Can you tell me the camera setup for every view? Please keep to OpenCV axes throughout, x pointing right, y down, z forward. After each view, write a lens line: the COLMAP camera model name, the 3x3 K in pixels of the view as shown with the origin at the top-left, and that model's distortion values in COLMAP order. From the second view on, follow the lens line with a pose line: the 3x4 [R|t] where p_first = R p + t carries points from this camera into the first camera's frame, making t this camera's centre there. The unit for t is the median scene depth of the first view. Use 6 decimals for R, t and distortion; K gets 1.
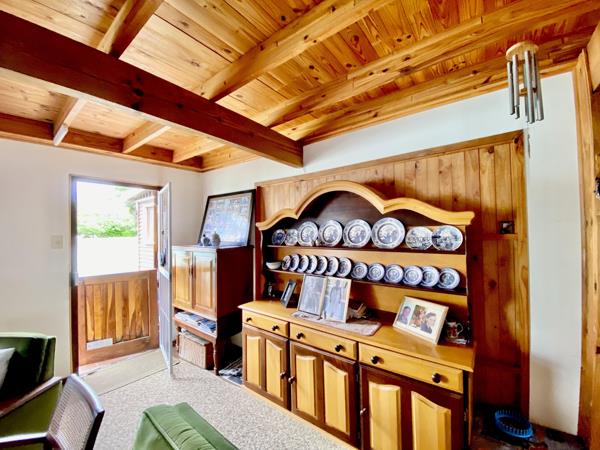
lens RADIAL K [[247.3, 0, 300.4], [0, 247.3, 222.2], [0, 0, 1]] dist [0.008997, -0.016599]
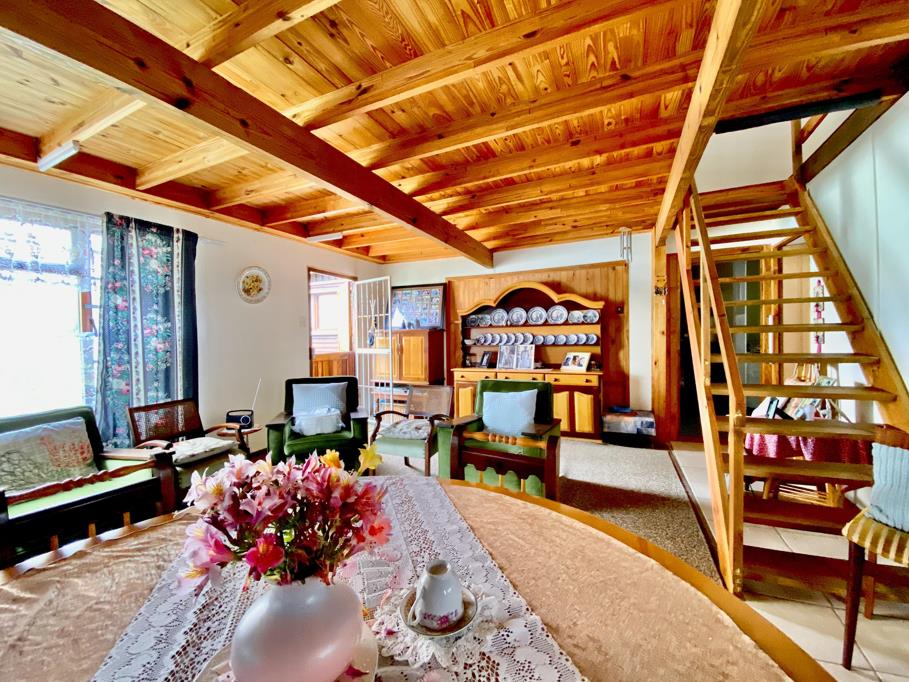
lens RADIAL K [[371.1, 0, 454.5], [0, 371.1, 341.0], [0, 0, 1]] dist [0.009874, -0.015251]
pose [[0.976379, 0.002038, 0.216057, -0.849150], [-0.008631, 0.999525, 0.029573, 0.152754], [-0.215894, -0.030739, 0.975933, -1.262563]]
